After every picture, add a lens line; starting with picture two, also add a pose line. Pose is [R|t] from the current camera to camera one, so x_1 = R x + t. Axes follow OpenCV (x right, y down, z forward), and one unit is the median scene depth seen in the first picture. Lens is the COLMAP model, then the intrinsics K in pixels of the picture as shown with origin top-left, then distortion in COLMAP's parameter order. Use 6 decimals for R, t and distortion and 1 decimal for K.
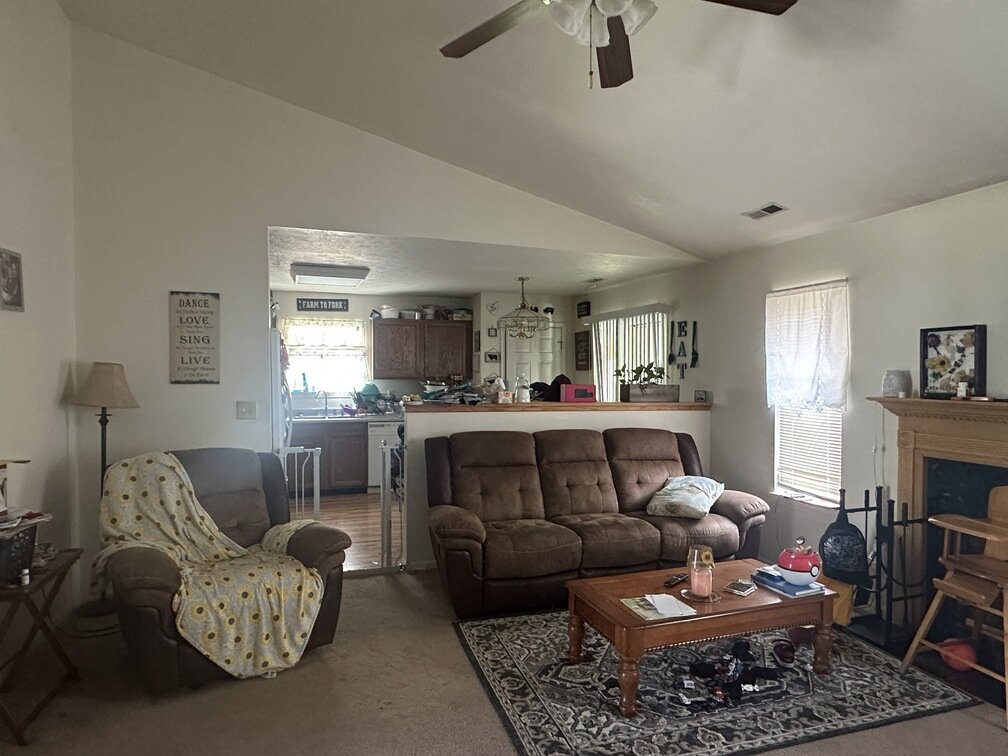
lens RADIAL K [[593.4, 0, 505.3], [0, 593.4, 380.6], [0, 0, 1]] dist [-0.003246, 0.000195]
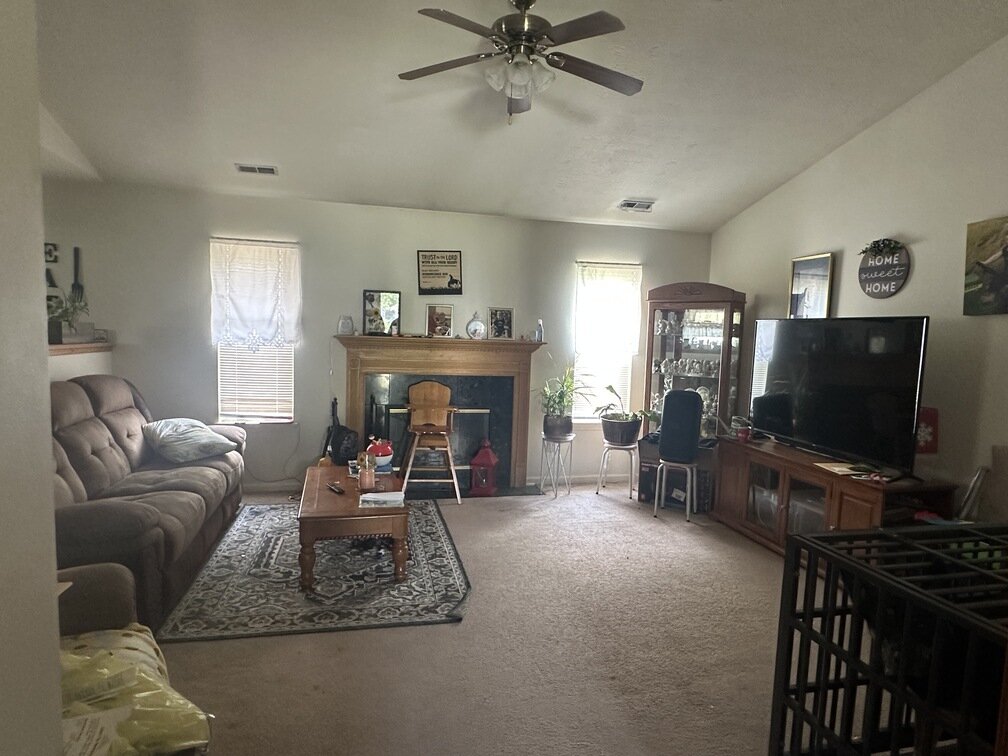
lens RADIAL K [[593.4, 0, 502.7], [0, 593.4, 378.6], [0, 0, 1]] dist [-0.003246, 0.000195]
pose [[0.084281, -0.081866, 0.993073, -0.809461], [-0.022587, 0.996206, 0.084041, 0.003685], [-0.996186, -0.029514, 0.082112, 0.530517]]
